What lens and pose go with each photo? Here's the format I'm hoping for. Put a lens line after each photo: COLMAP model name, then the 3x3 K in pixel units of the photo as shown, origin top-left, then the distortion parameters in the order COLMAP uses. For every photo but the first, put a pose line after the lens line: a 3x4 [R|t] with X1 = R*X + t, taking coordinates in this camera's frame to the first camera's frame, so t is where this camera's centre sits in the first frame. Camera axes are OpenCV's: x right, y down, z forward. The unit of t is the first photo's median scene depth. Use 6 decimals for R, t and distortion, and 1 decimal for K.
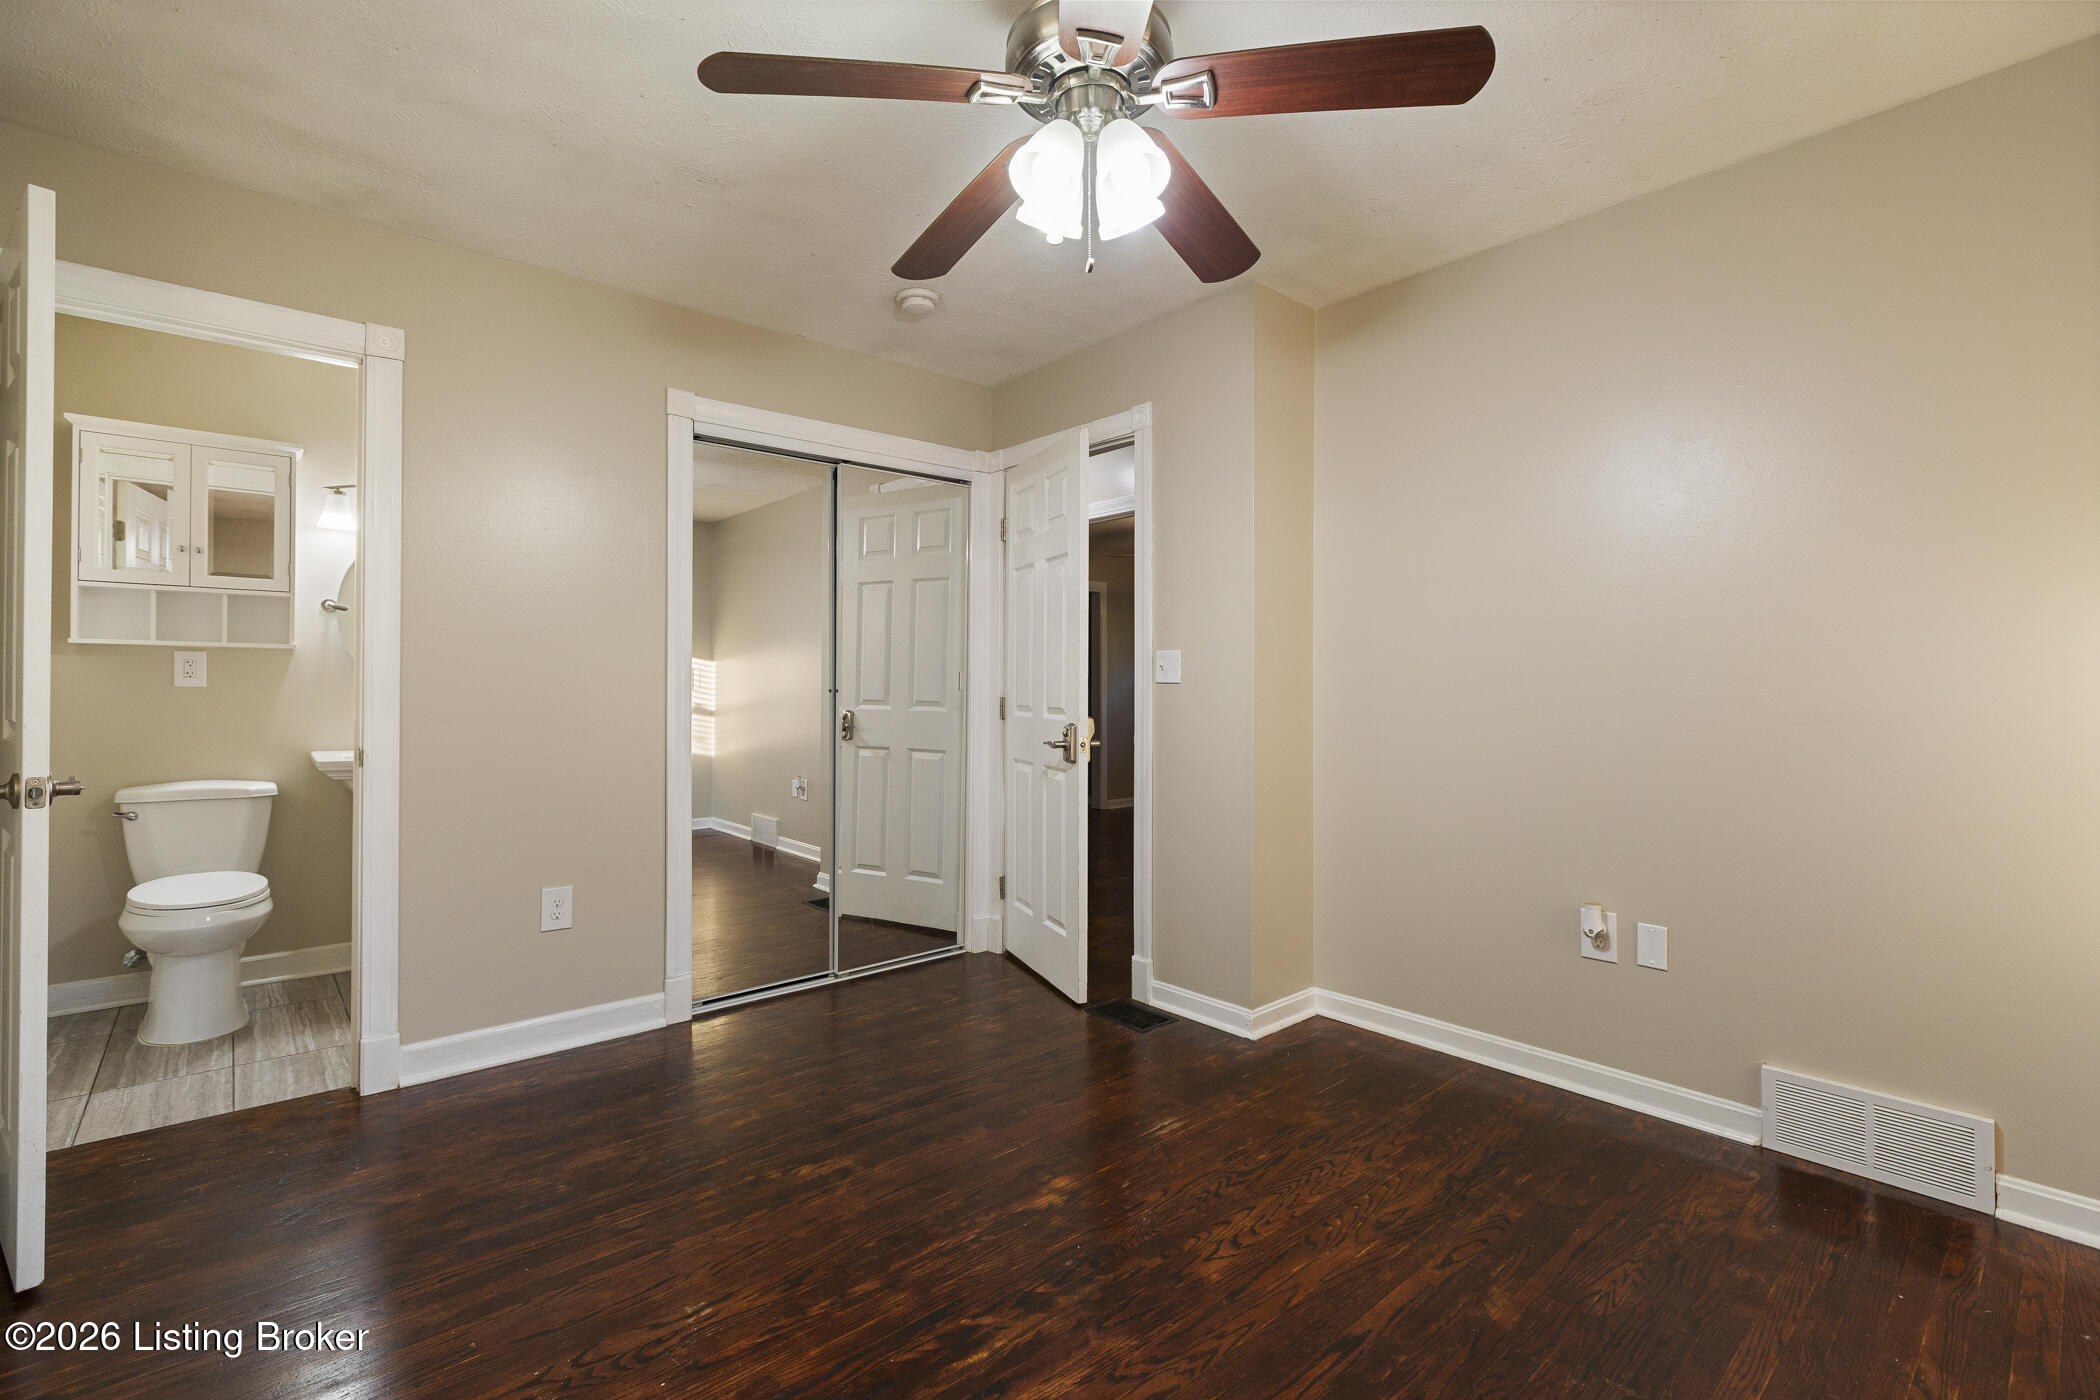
lens RADIAL K [[941.0, 0, 1042.3], [0, 941.0, 676.9], [0, 0, 1]] dist [-0.000852, 0.000653]
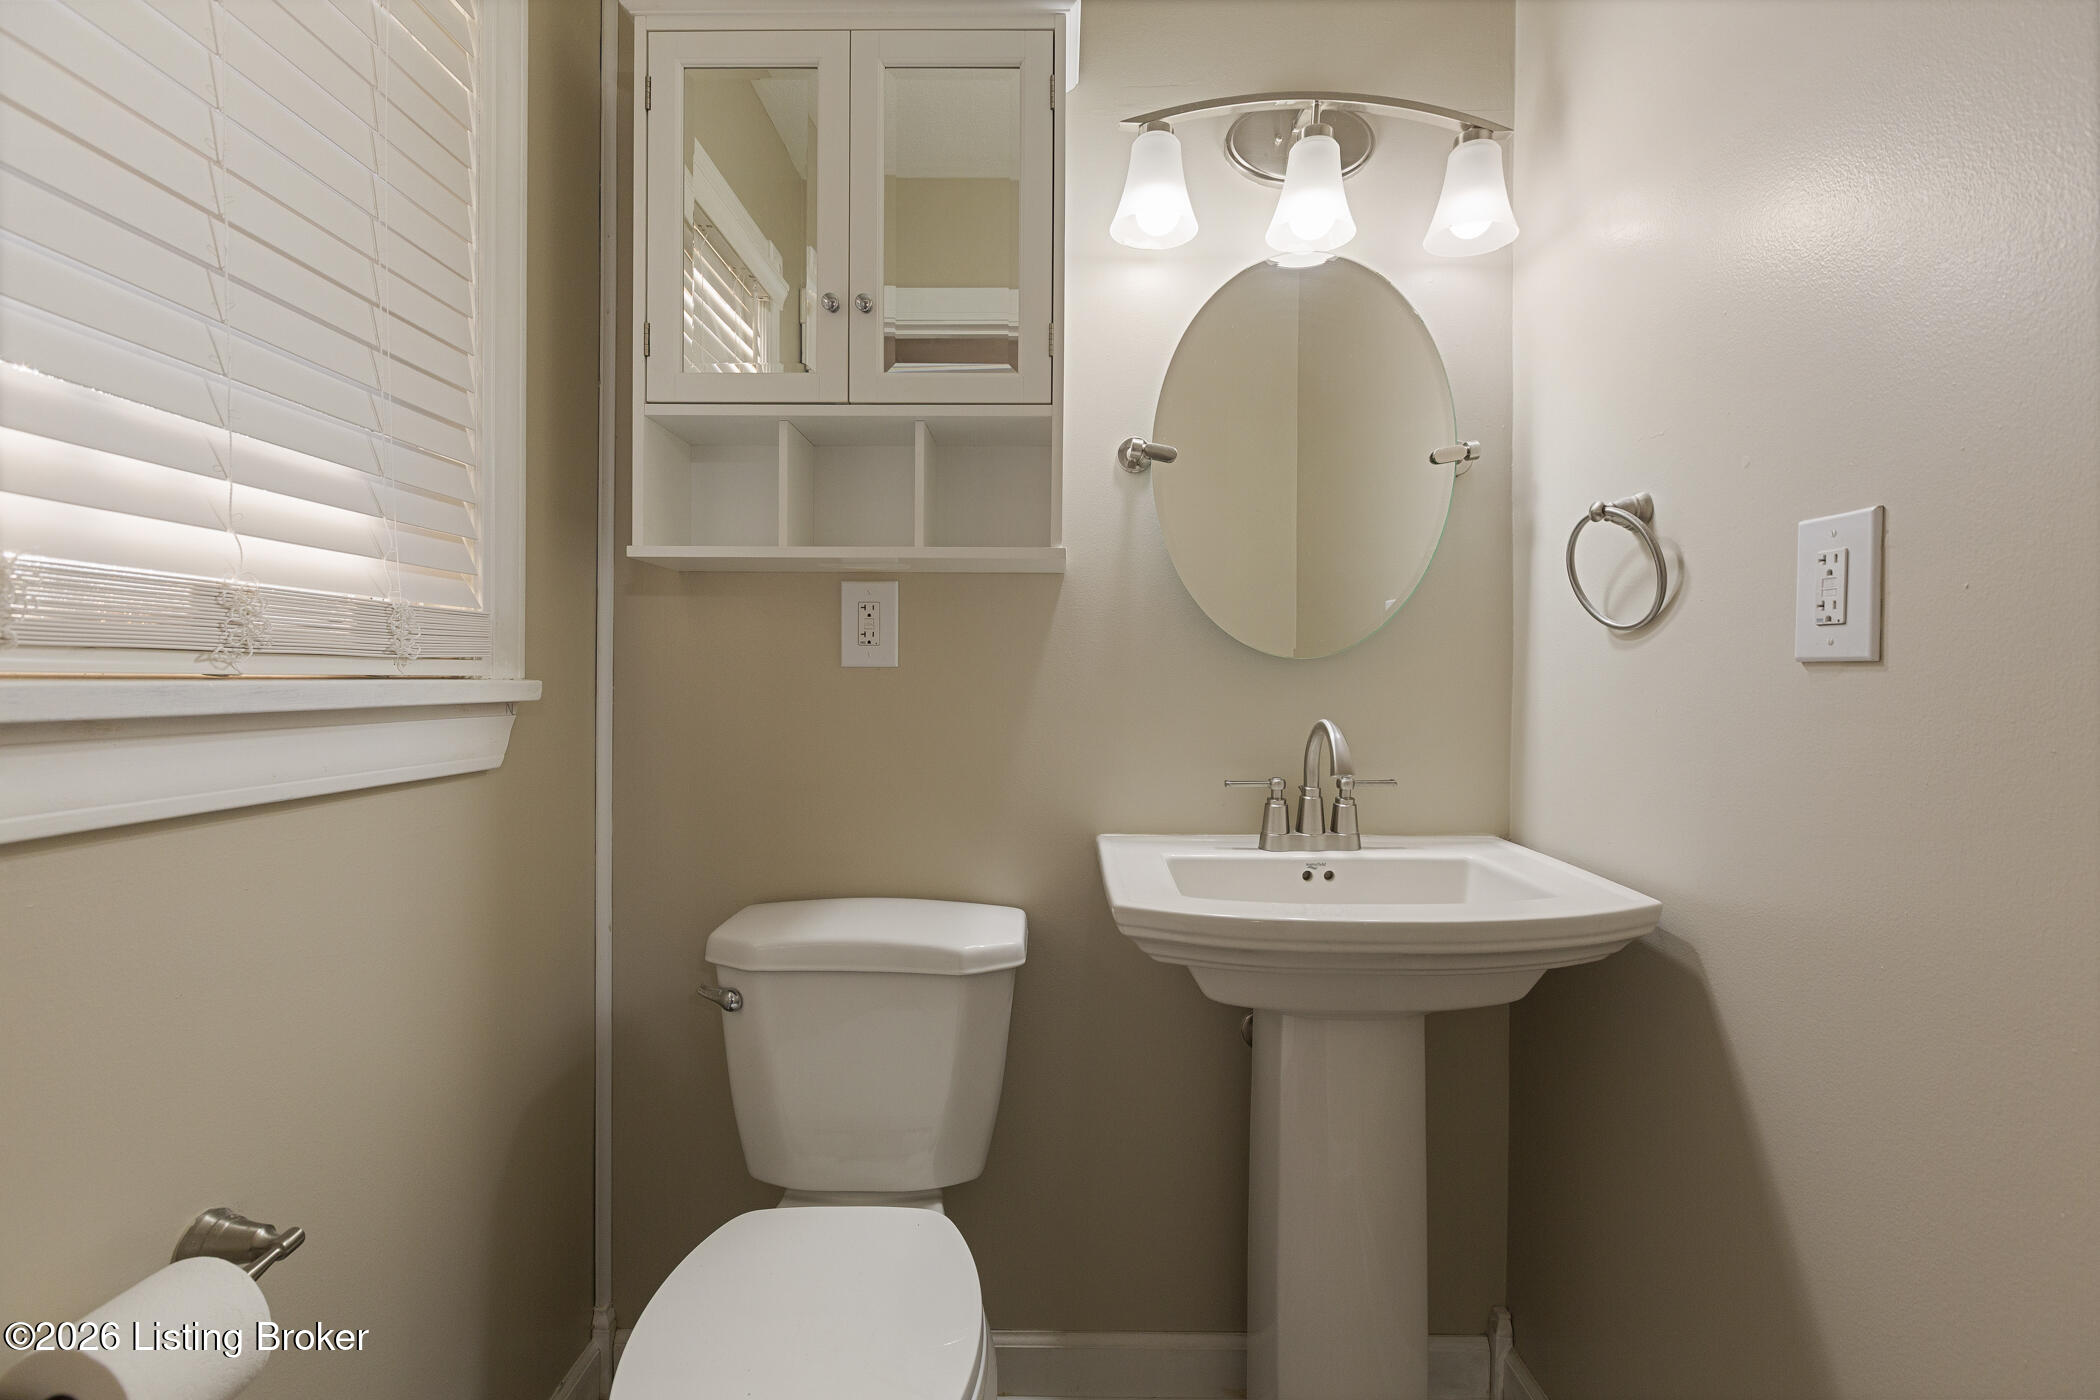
lens RADIAL K [[941.0, 0, 1042.3], [0, 941.0, 676.9], [0, 0, 1]] dist [-0.000852, 0.000653]
pose [[0.756109, 0.000027, -0.654446, -0.943848], [0.002013, 0.999995, 0.002367, 0.023048], [0.654443, -0.003107, 0.756105, 1.206681]]
